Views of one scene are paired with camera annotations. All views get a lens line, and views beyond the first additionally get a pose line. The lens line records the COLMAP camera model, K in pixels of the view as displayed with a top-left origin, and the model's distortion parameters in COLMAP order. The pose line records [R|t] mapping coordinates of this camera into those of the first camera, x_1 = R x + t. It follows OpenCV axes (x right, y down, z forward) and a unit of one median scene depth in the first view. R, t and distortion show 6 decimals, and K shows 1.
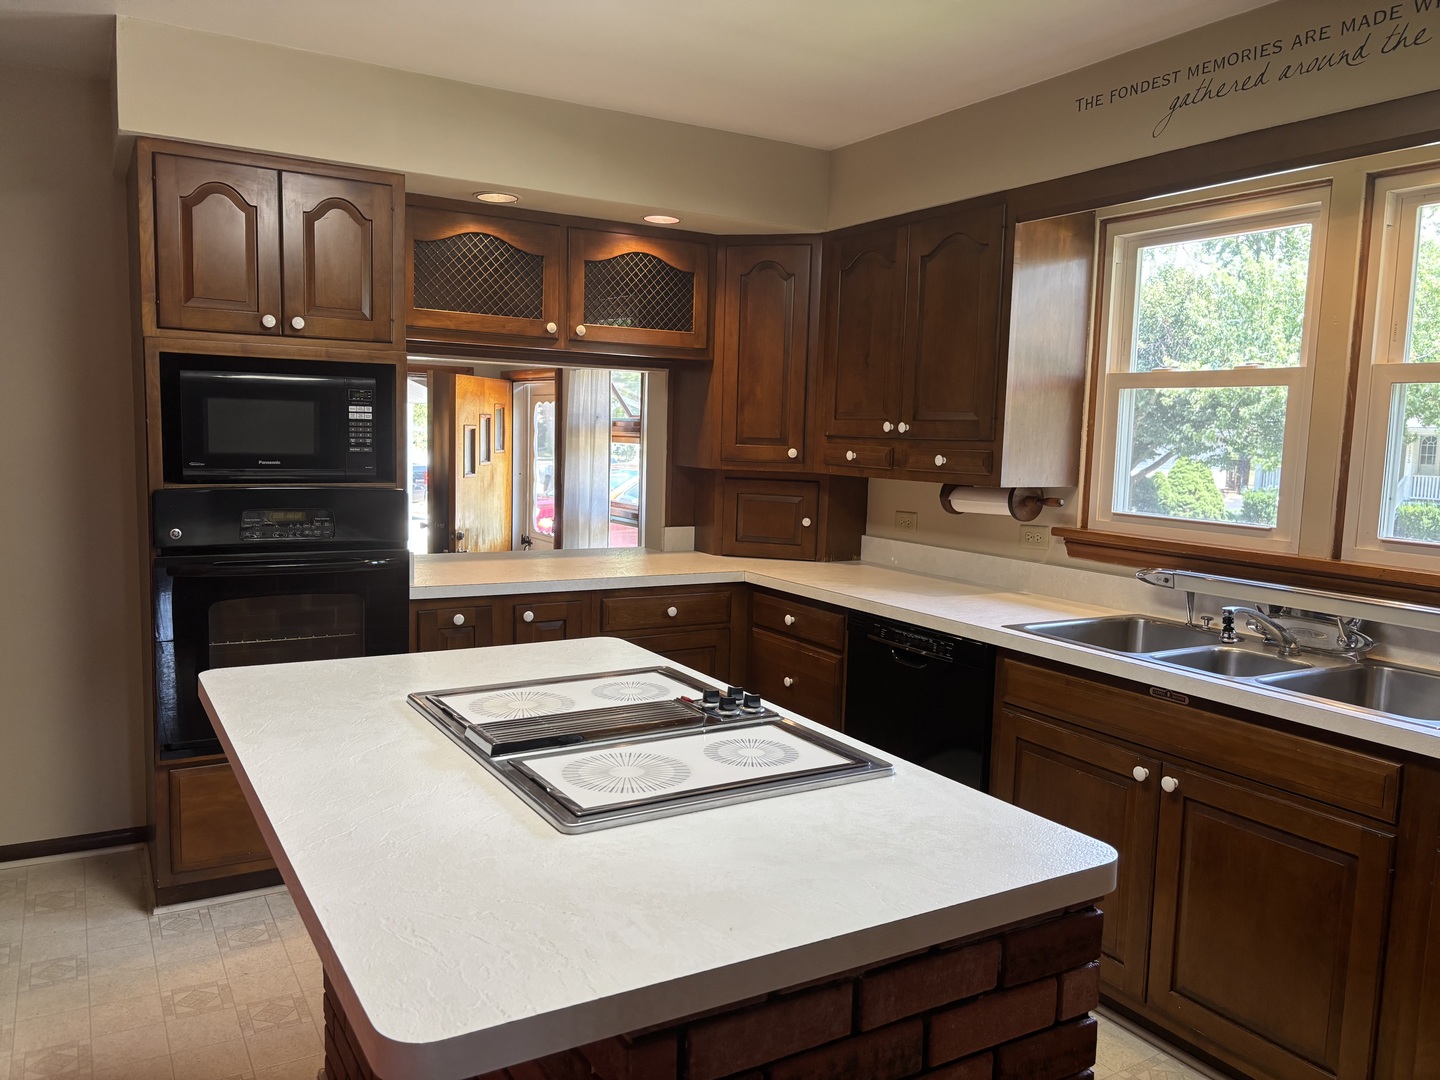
lens RADIAL K [[1086.3, 0, 719.7], [0, 1086.3, 543.0], [0, 0, 1]] dist [0.029529, -0.004568]
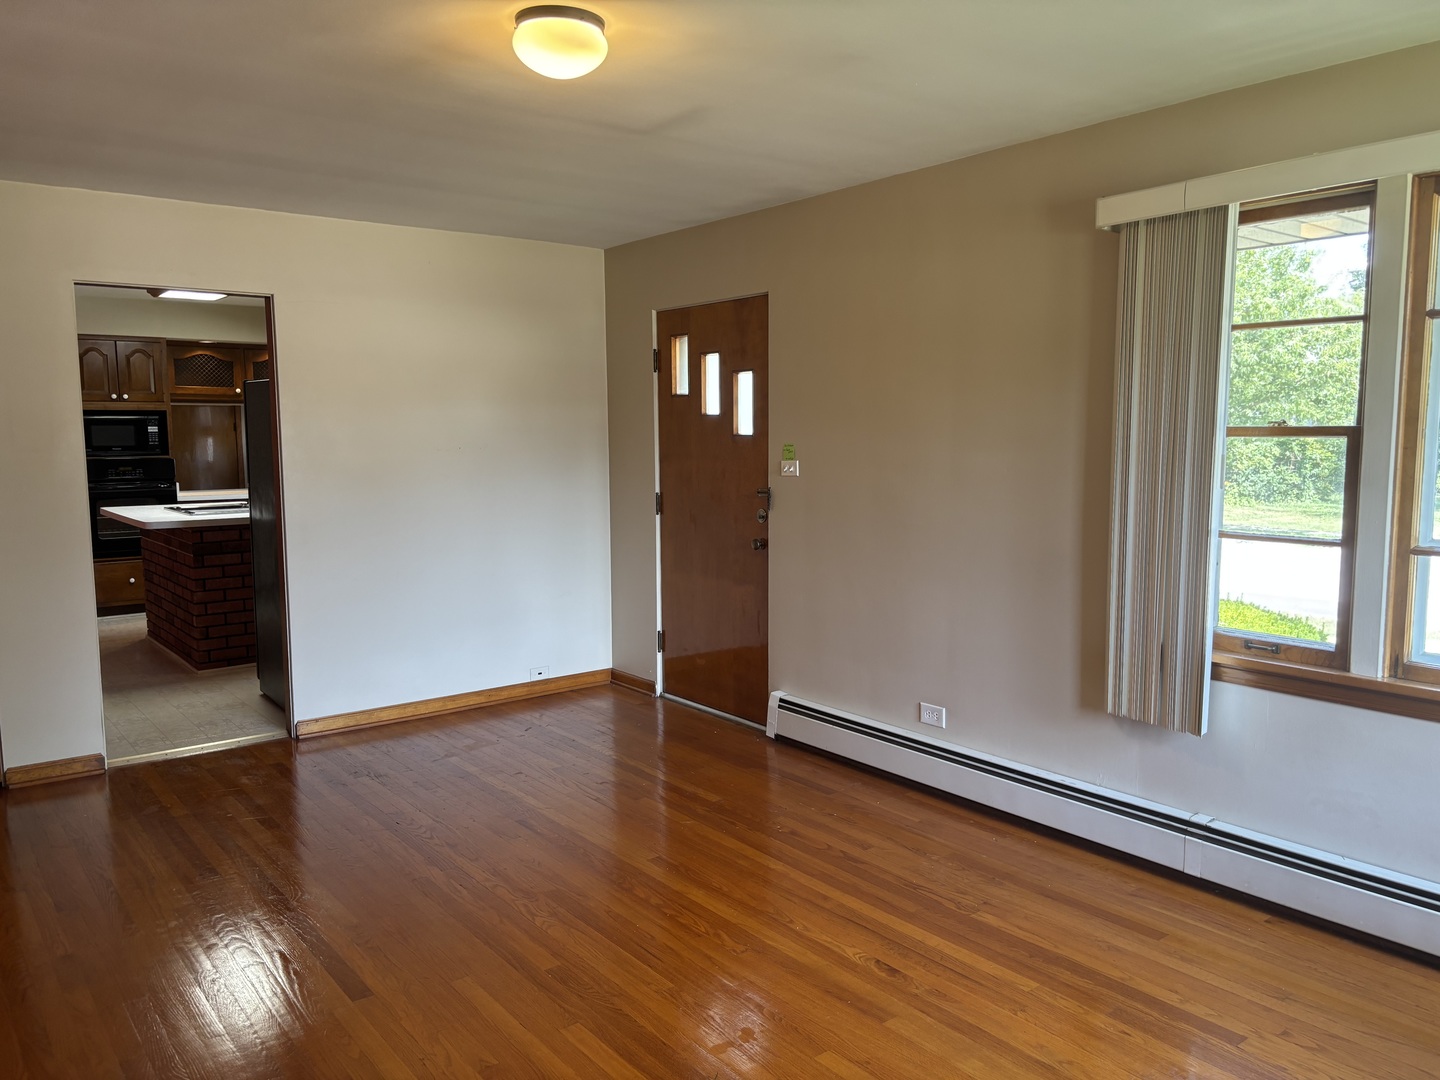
lens RADIAL K [[1086.3, 0, 717.1], [0, 1086.3, 545.2], [0, 0, 1]] dist [0.029529, -0.004568]
pose [[0.992263, -0.048846, 0.114142, 0.690522], [0.049197, 0.998789, -0.000260, 0.222359], [-0.113992, 0.005873, 0.993464, -1.735678]]
